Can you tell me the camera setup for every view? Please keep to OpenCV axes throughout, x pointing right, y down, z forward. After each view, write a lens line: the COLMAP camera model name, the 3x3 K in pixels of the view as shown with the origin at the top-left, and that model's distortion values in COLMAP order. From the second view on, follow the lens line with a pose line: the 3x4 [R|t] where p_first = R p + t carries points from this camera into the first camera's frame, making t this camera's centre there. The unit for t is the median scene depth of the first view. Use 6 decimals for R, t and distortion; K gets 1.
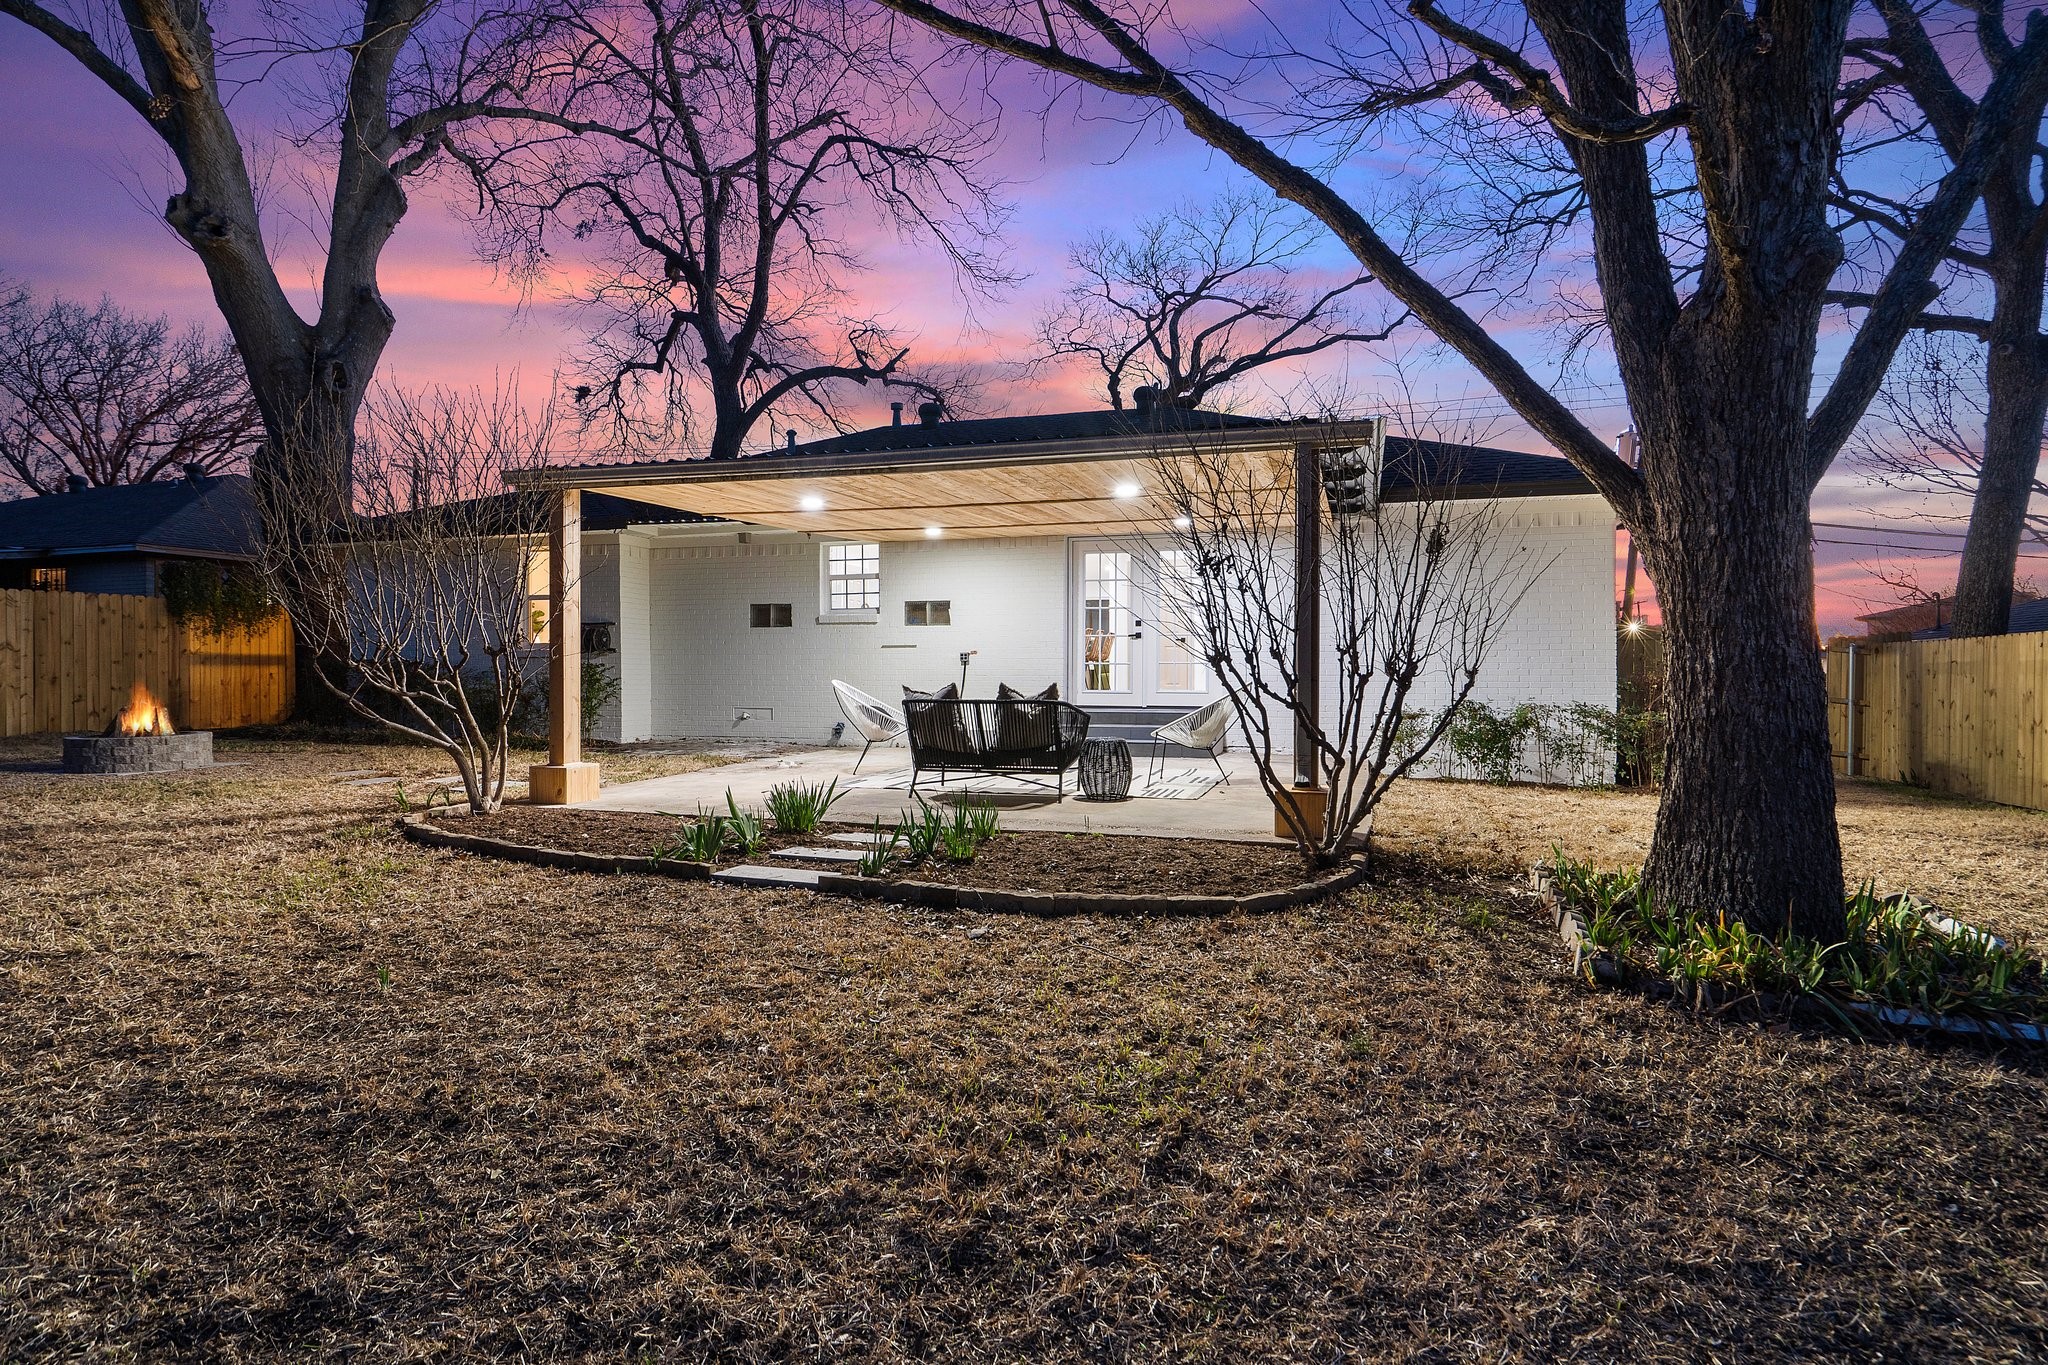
lens RADIAL K [[1091.3, 0, 1022.7], [0, 1091.3, 677.7], [0, 0, 1]] dist [0.002677, -0.000487]
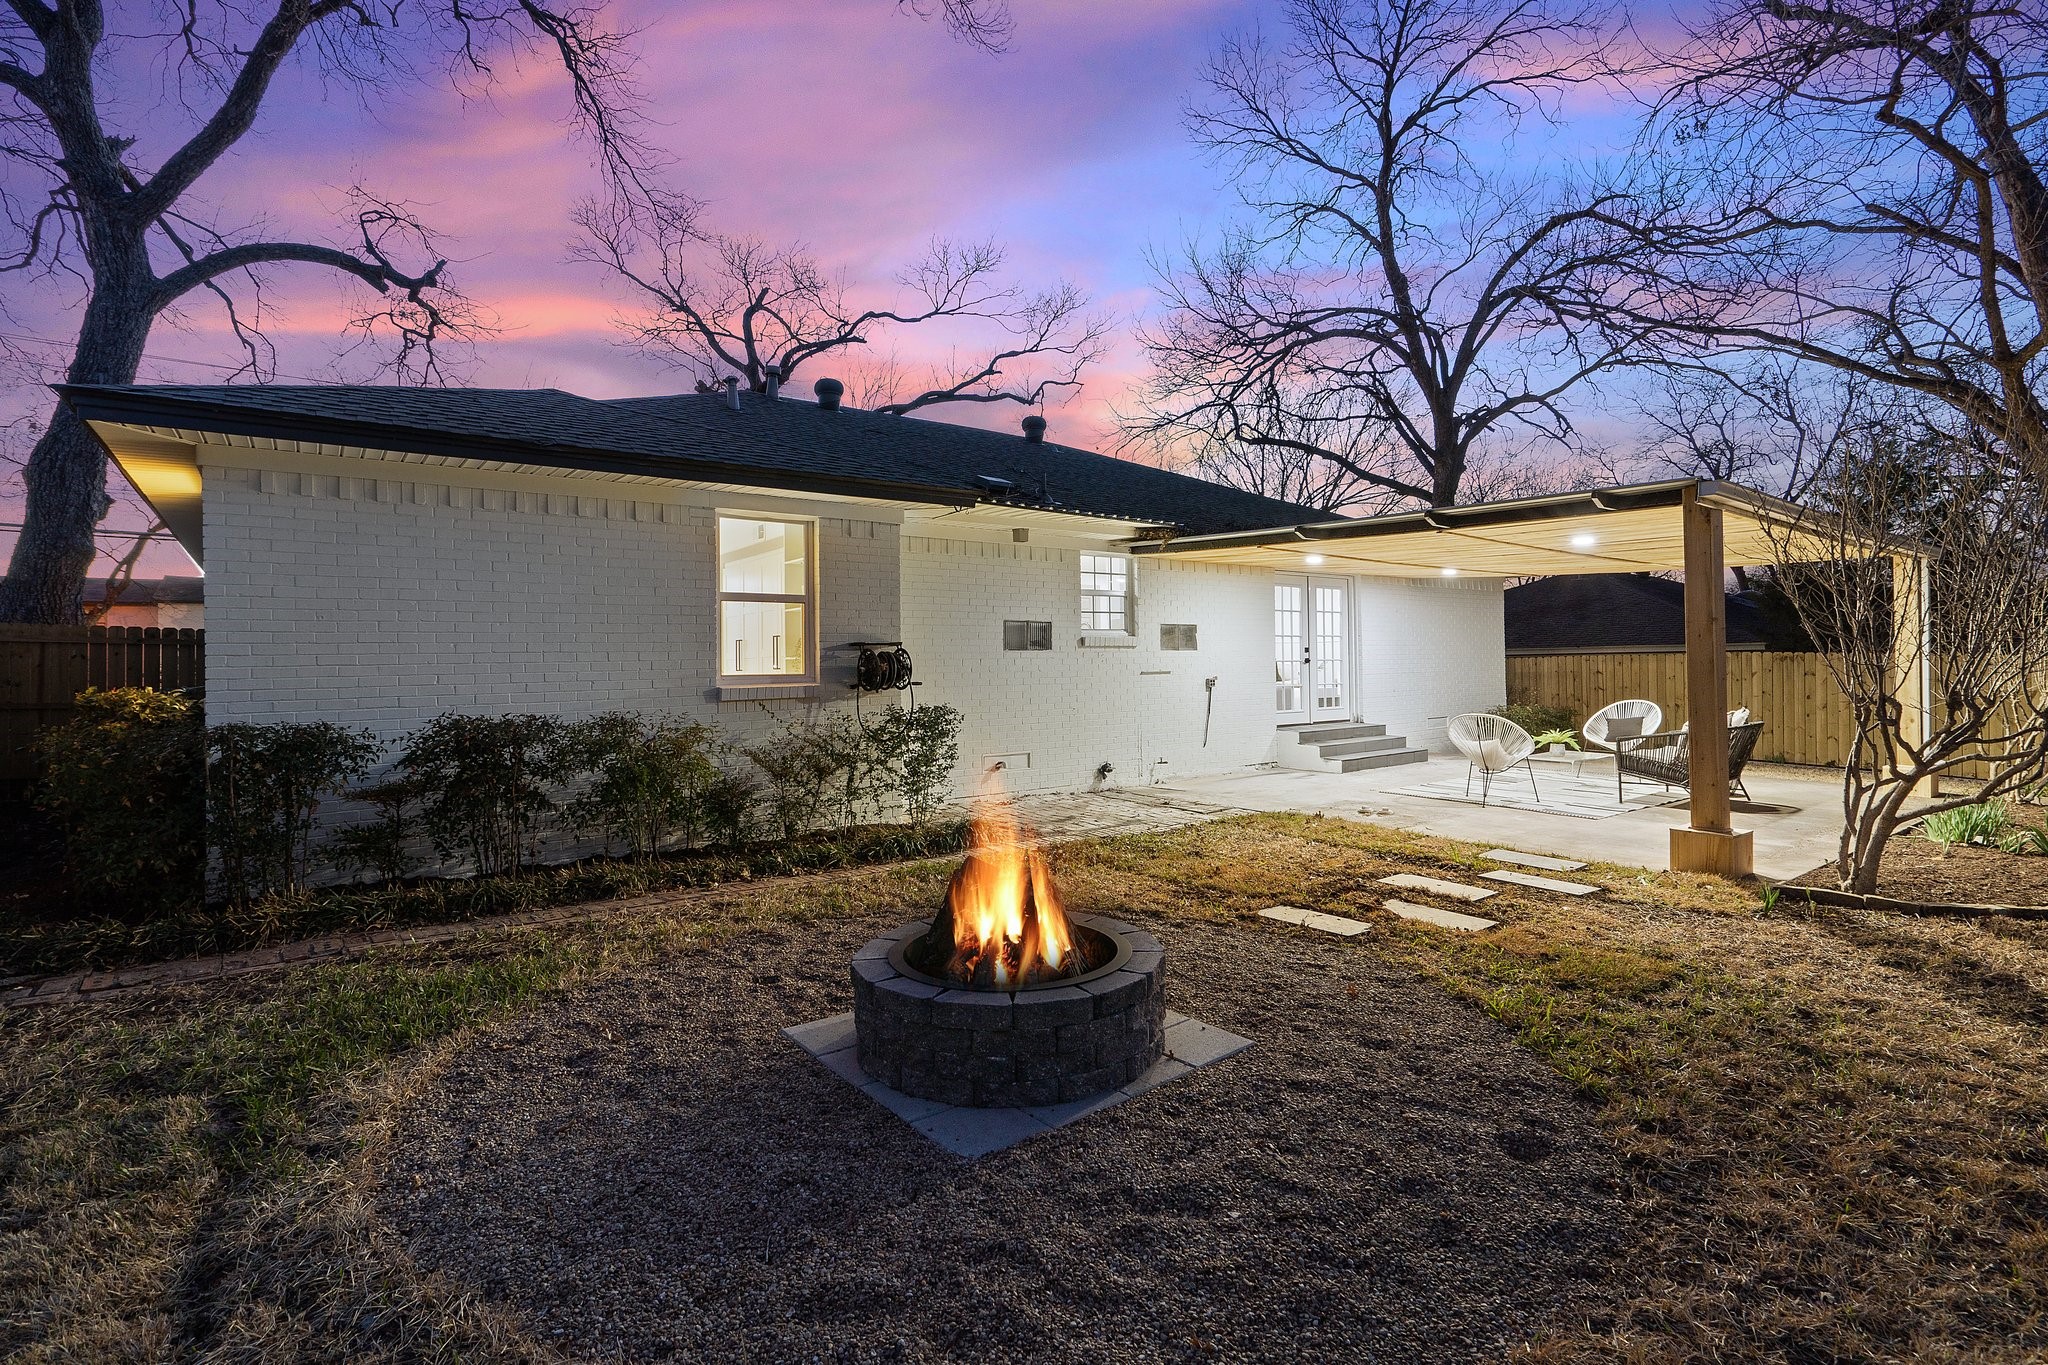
lens RADIAL K [[962.2, 0, 1026.5], [0, 962.2, 688.4], [0, 0, 1]] dist [0.000101, 0.000765]
pose [[0.580891, -0.028736, 0.813474, -0.455907], [0.022229, 0.999564, 0.019436, -0.018515], [-0.813677, 0.006792, 0.581277, 0.337145]]
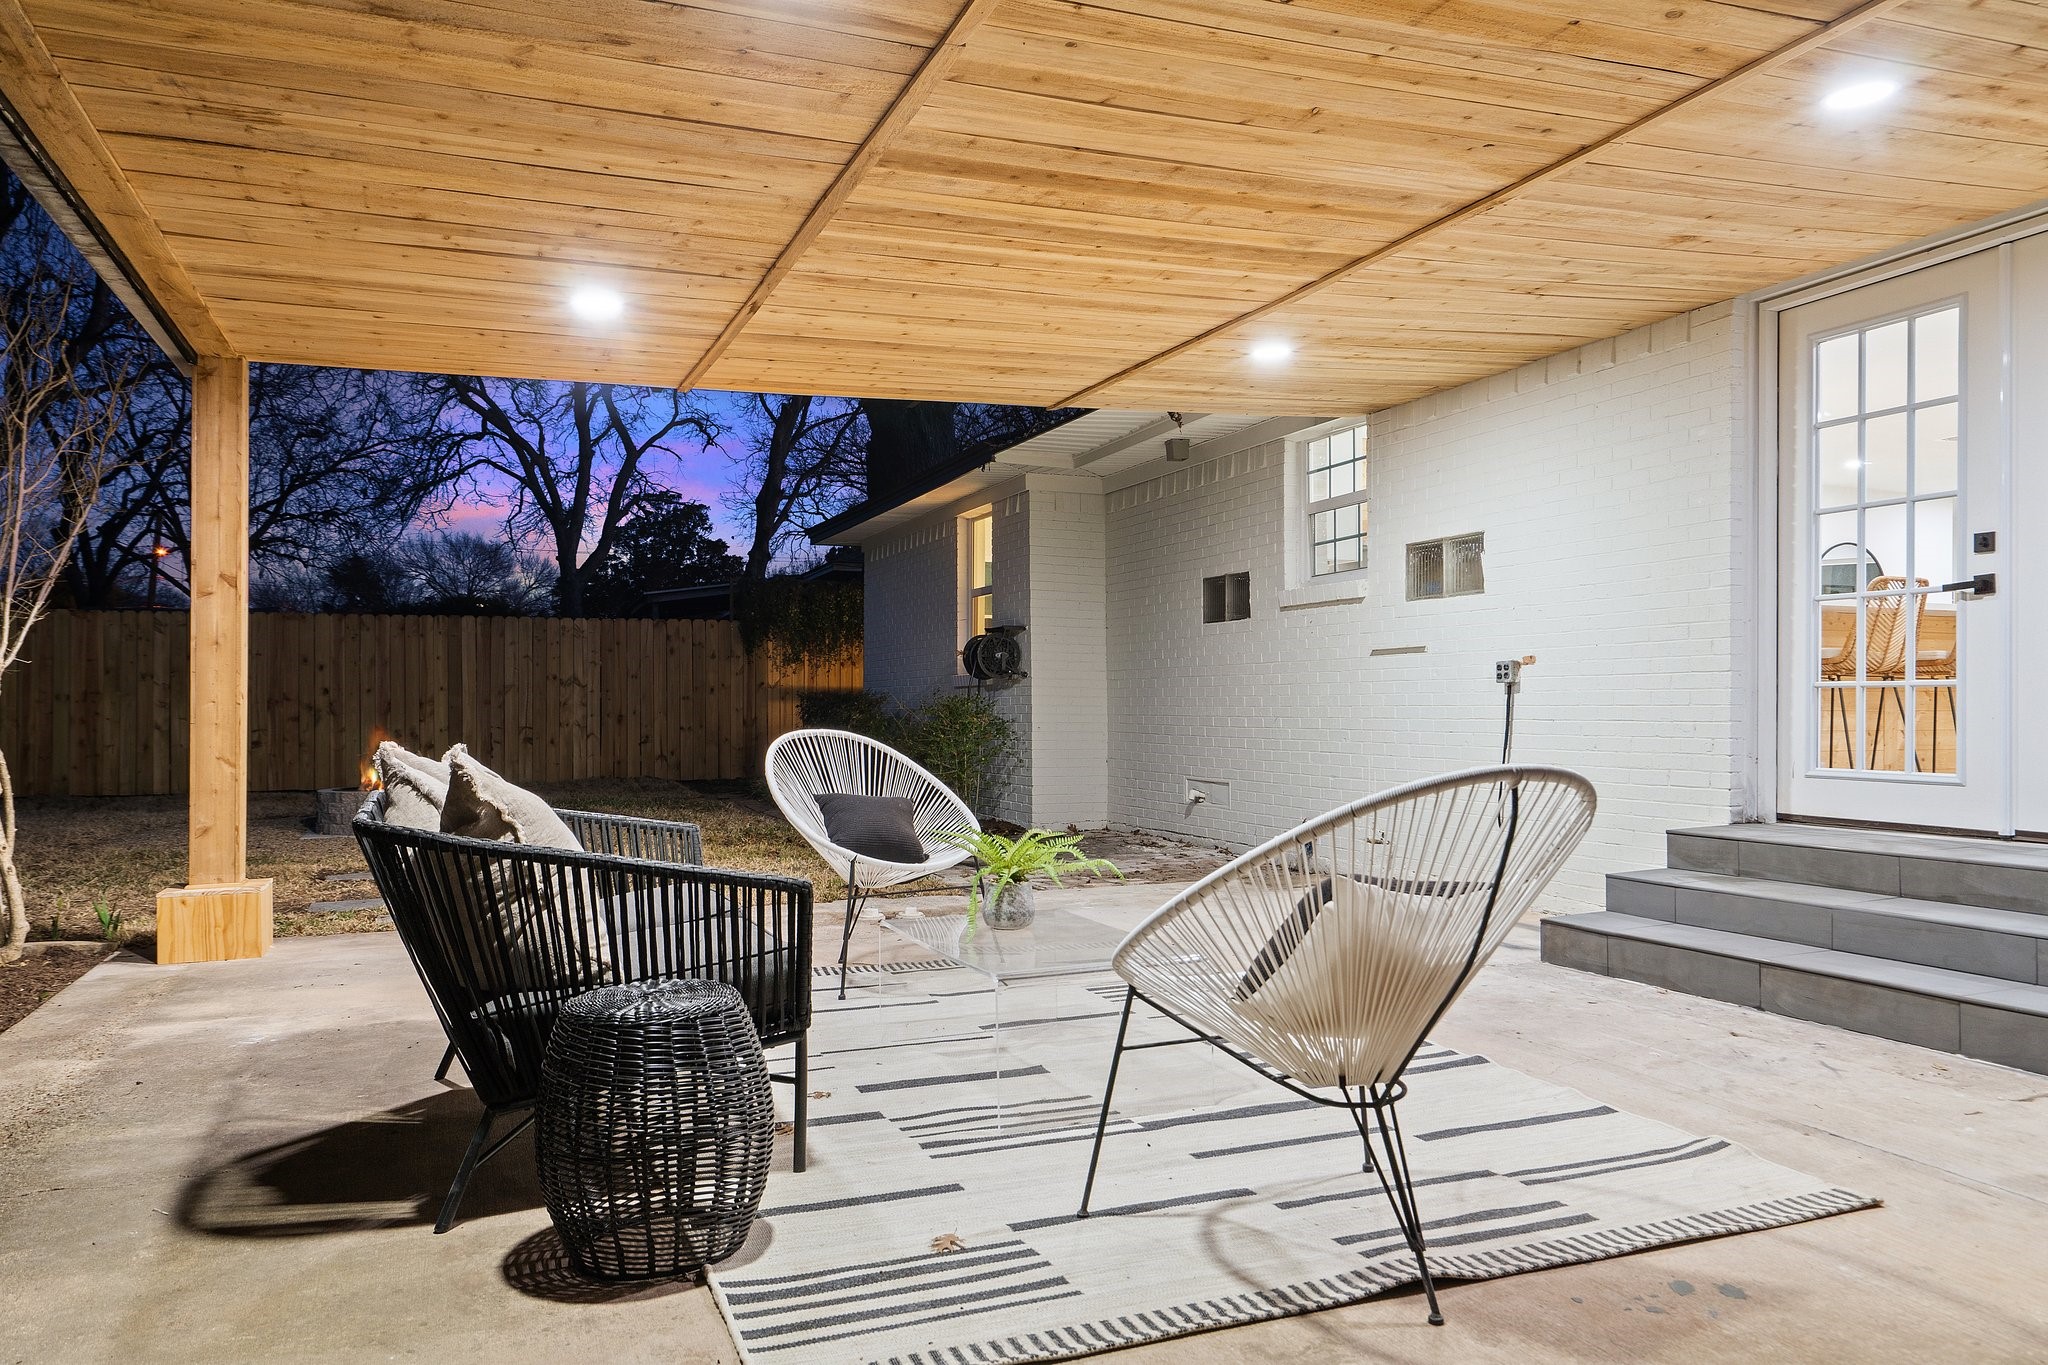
lens RADIAL K [[1416.3, 0, 1024.0], [0, 1416.3, 682.5], [0, 0, 1]] dist [-0.000152, -0.000034]
pose [[0.640663, -0.014162, -0.767692, 0.119234], [-0.004216, 0.999750, -0.021961, -0.001787], [0.767811, 0.017306, 0.640443, 0.290156]]
